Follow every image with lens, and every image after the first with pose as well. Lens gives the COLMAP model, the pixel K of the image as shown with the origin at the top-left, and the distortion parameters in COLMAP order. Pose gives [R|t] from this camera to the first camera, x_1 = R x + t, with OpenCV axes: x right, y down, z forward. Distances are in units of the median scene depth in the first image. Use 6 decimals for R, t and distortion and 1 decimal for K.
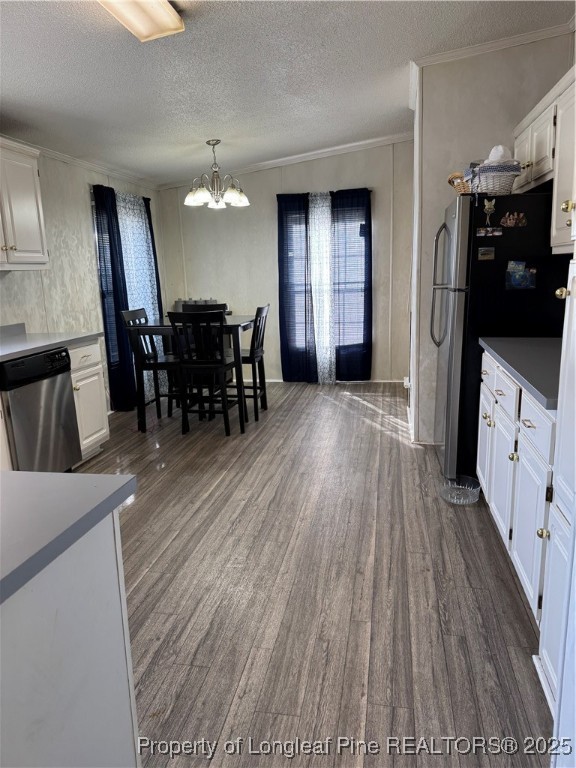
lens RADIAL K [[545.2, 0, 283.8], [0, 545.2, 387.9], [0, 0, 1]] dist [0.046088, -0.065828]
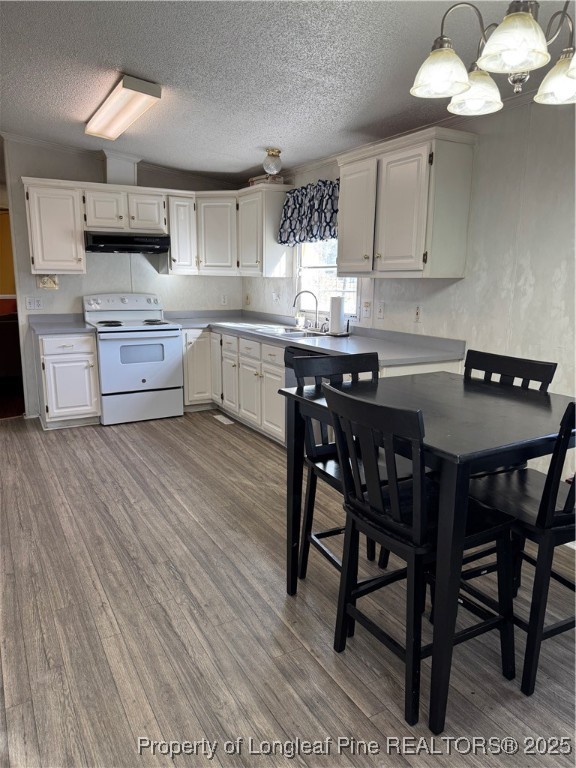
lens RADIAL K [[517.6, 0, 287.2], [0, 517.6, 393.3], [0, 0, 1]] dist [0.105121, -0.219634]
pose [[-0.755236, 0.168975, -0.633298, 0.258712], [-0.120756, 0.913790, 0.387822, -0.346507], [0.644234, 0.369372, -0.669722, 1.511319]]
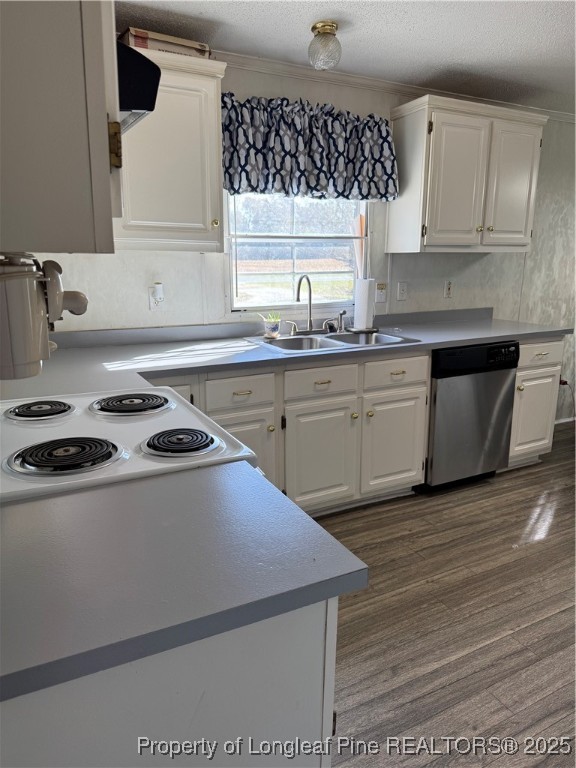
lens RADIAL K [[545.2, 0, 283.8], [0, 545.2, 387.9], [0, 0, 1]] dist [0.046088, -0.065828]
pose [[0.624365, 0.224090, -0.748300, 0.047456], [-0.188167, 0.972905, 0.134350, -0.046032], [0.758131, 0.056921, 0.649614, 0.127674]]
